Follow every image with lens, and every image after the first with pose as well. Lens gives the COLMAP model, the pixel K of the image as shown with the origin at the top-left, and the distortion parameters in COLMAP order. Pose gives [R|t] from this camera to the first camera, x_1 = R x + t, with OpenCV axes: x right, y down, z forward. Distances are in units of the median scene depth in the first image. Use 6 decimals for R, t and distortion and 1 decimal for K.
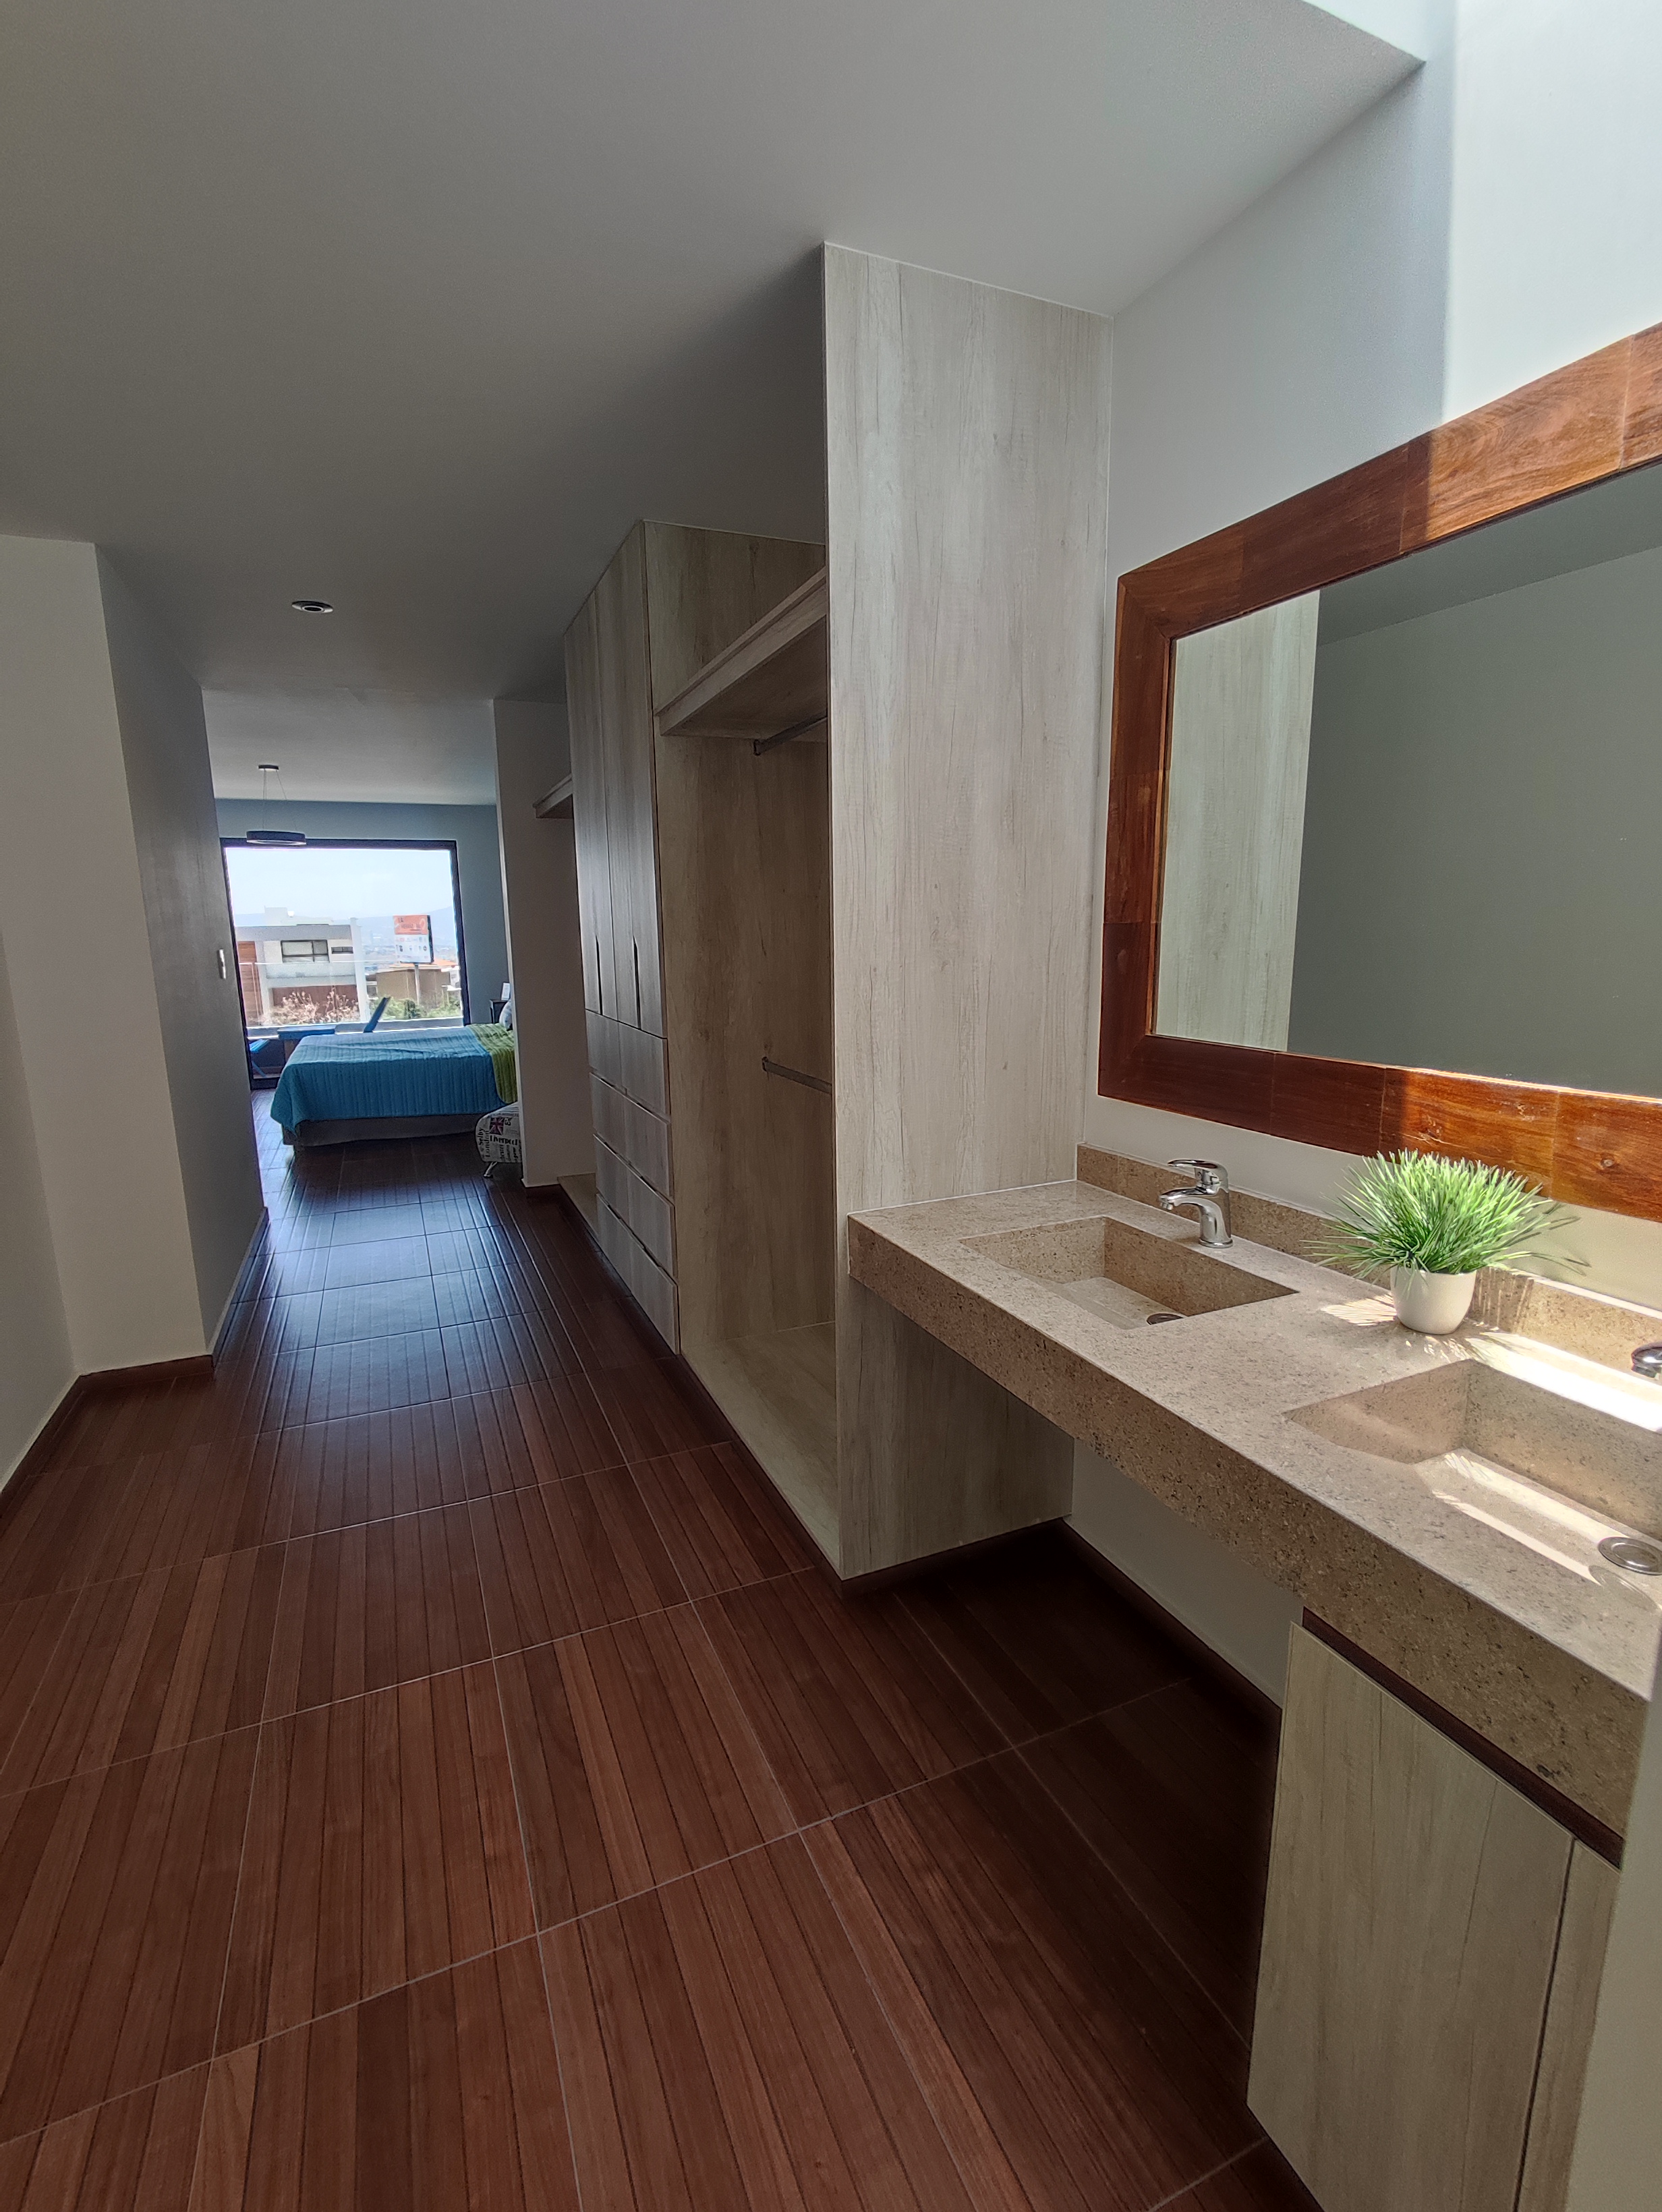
lens RADIAL K [[1013.4, 0, 818.6], [0, 1013.4, 1117.0], [0, 0, 1]] dist [-0.000168, 0.000144]
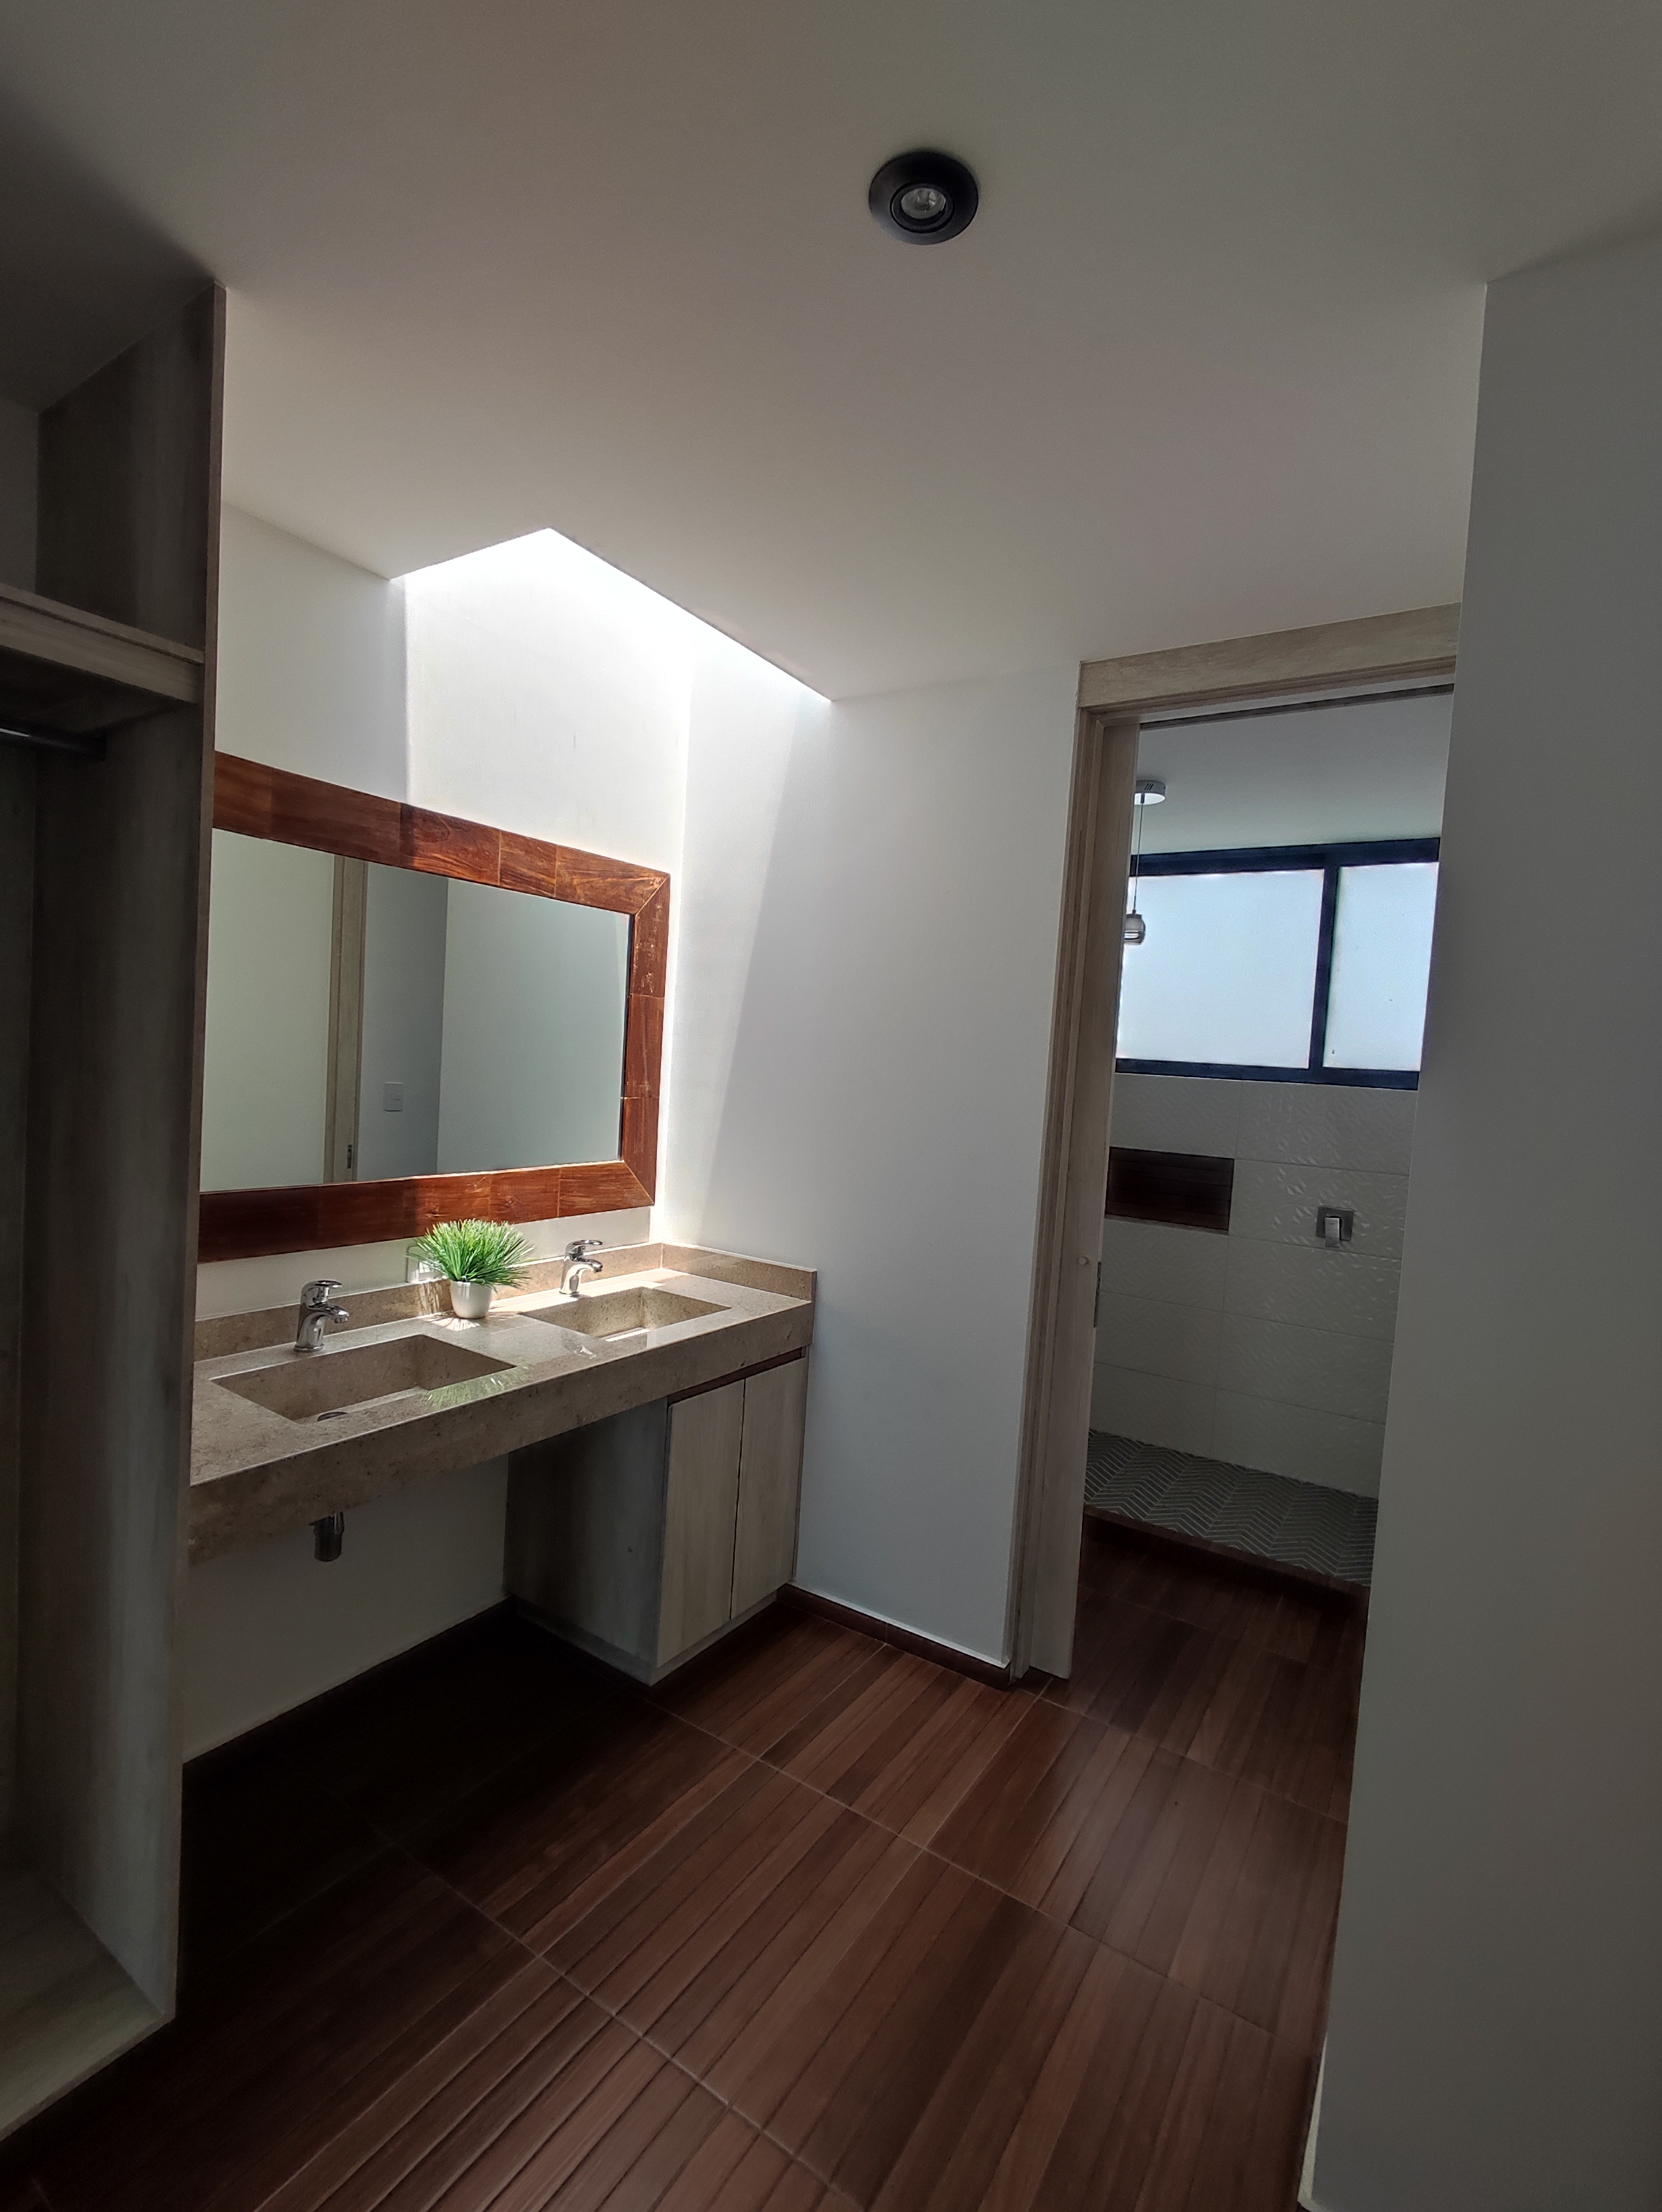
lens RADIAL K [[1013.4, 0, 831.1], [0, 1013.4, 1112.5], [0, 0, 1]] dist [-0.000168, 0.000144]
pose [[-0.558890, -0.056510, 0.827314, -1.115833], [0.104624, 0.984897, 0.137952, -0.301496], [-0.822615, 0.163657, -0.544537, 1.303859]]
